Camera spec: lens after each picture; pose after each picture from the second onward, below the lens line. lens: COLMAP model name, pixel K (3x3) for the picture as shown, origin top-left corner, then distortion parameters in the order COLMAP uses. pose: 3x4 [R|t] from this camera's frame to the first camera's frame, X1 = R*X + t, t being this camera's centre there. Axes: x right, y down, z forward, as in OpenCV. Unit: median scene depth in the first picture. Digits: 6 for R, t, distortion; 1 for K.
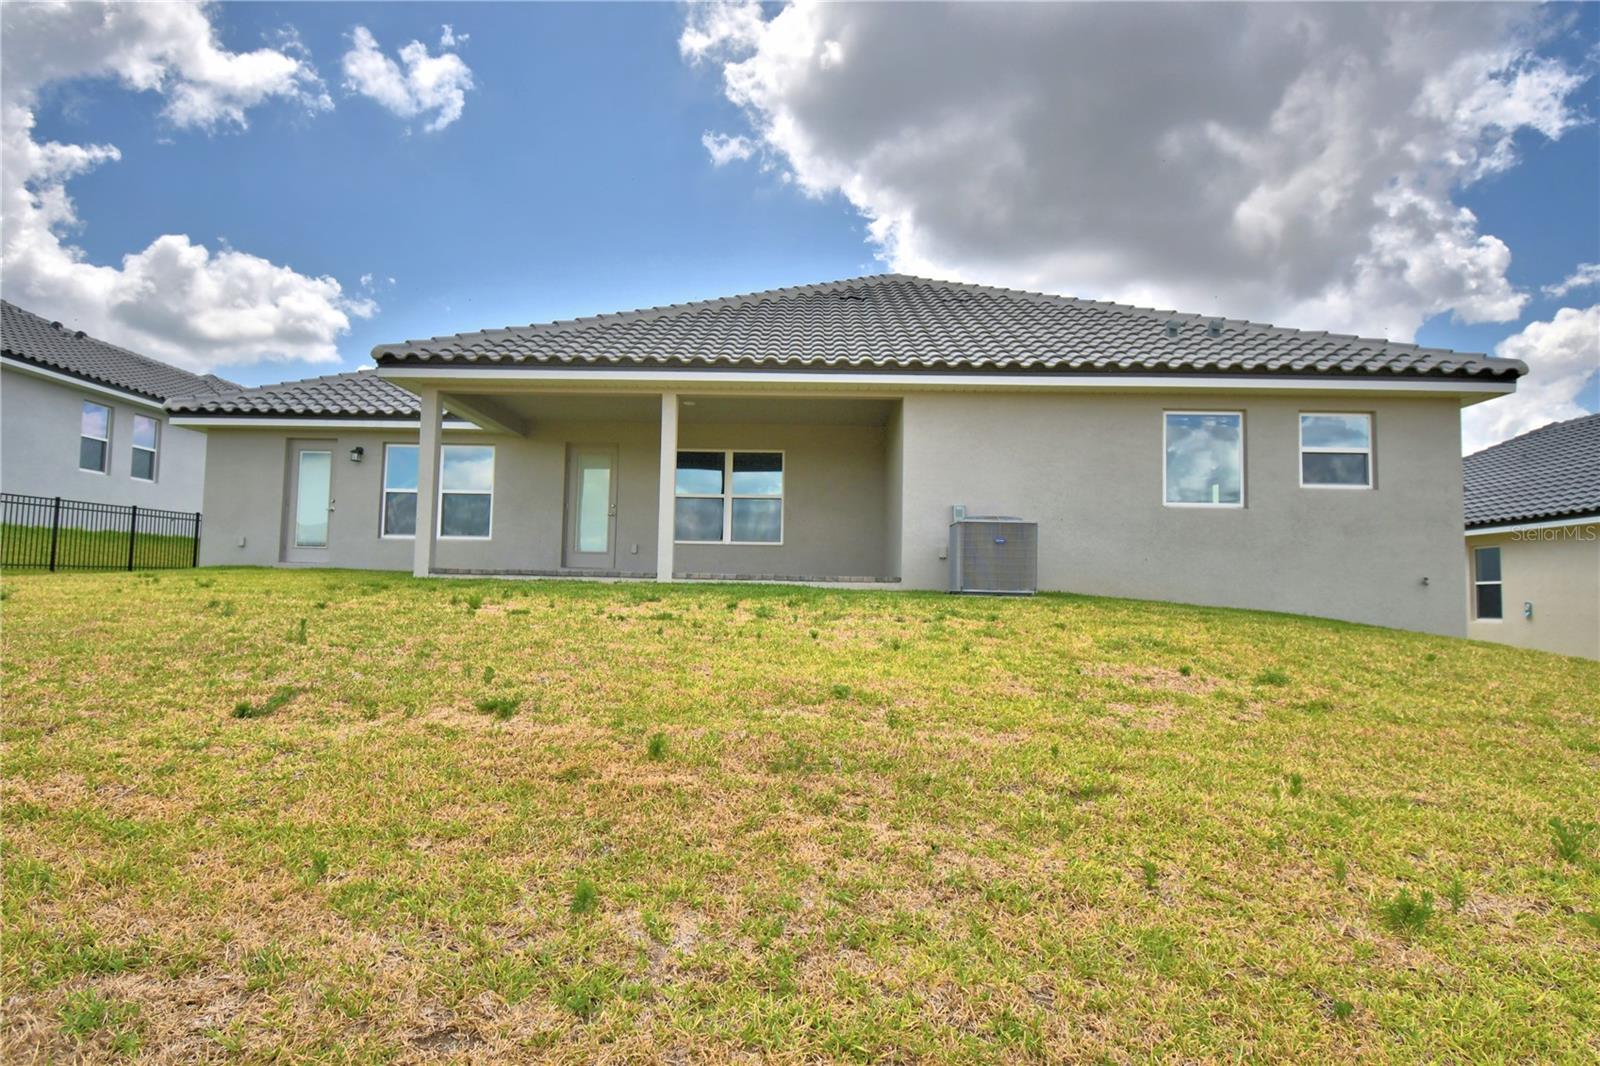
lens RADIAL K [[949.7, 0, 800.0], [0, 949.7, 533.0], [0, 0, 1]] dist [-0.002196, -0.000373]
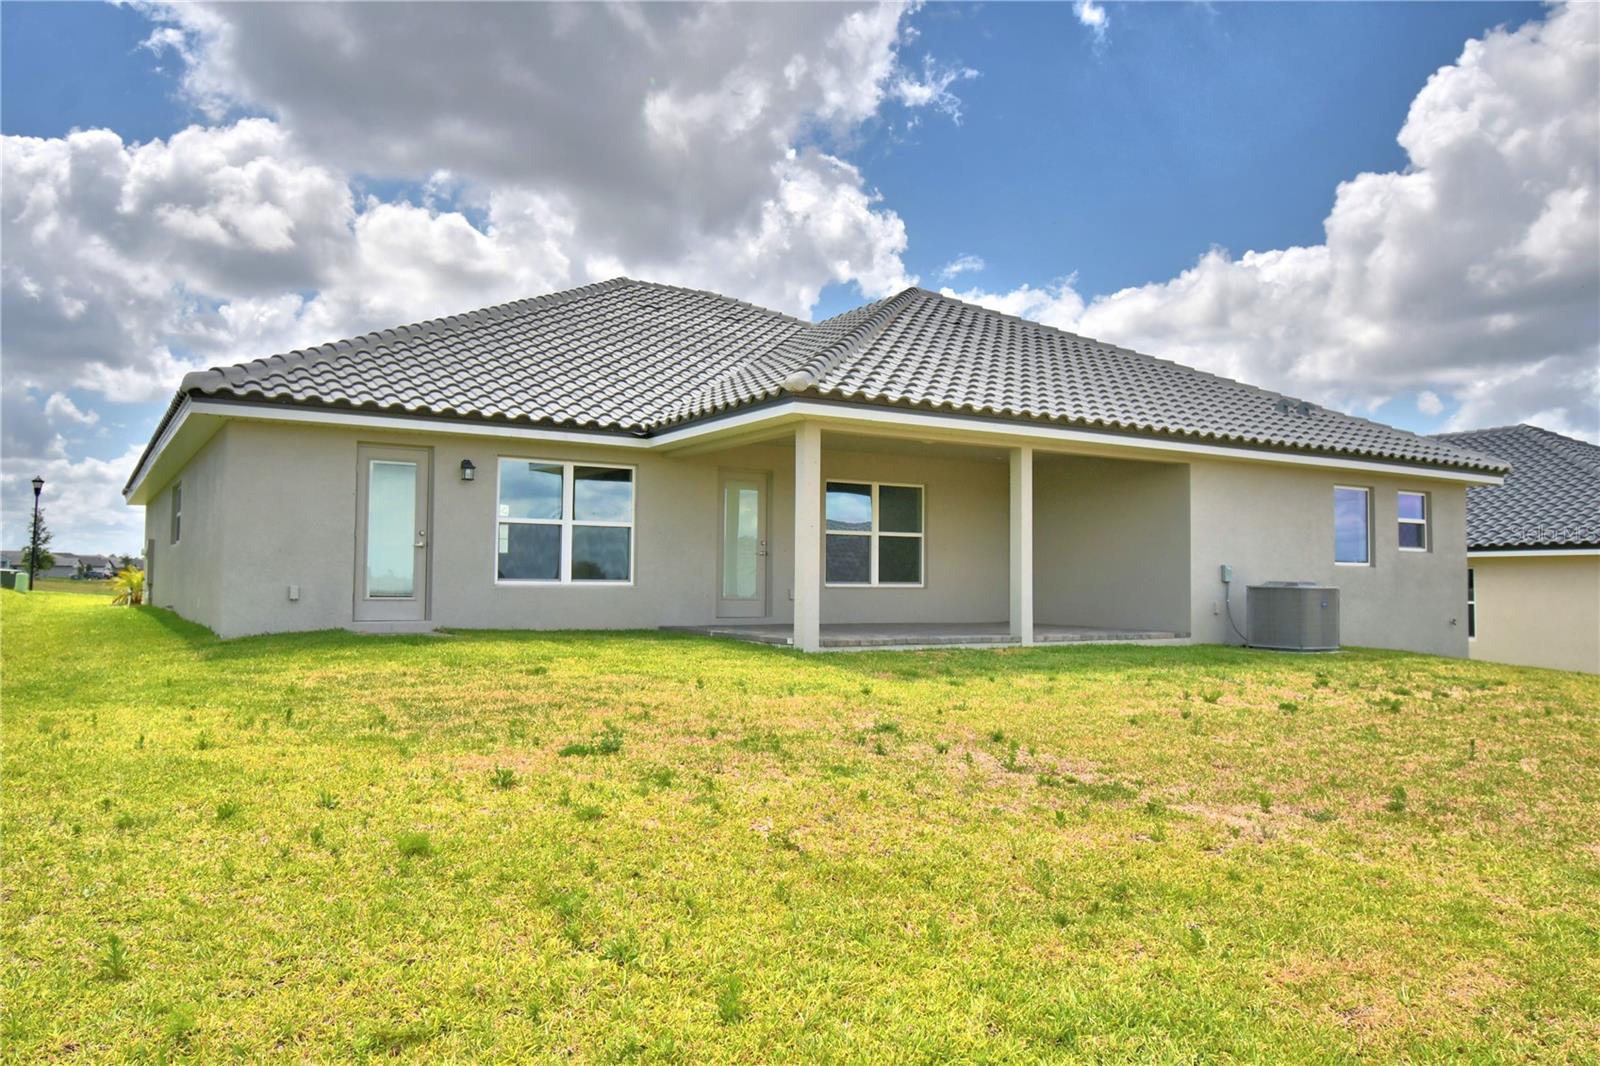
lens RADIAL K [[1185.6, 0, 800.0], [0, 1185.6, 533.0], [0, 0, 1]] dist [-0.028086, -0.004563]
pose [[0.833021, 0.010877, 0.553135, -0.987040], [-0.029300, 0.999271, 0.024475, -0.084720], [-0.552465, -0.036595, 0.832732, 0.122018]]
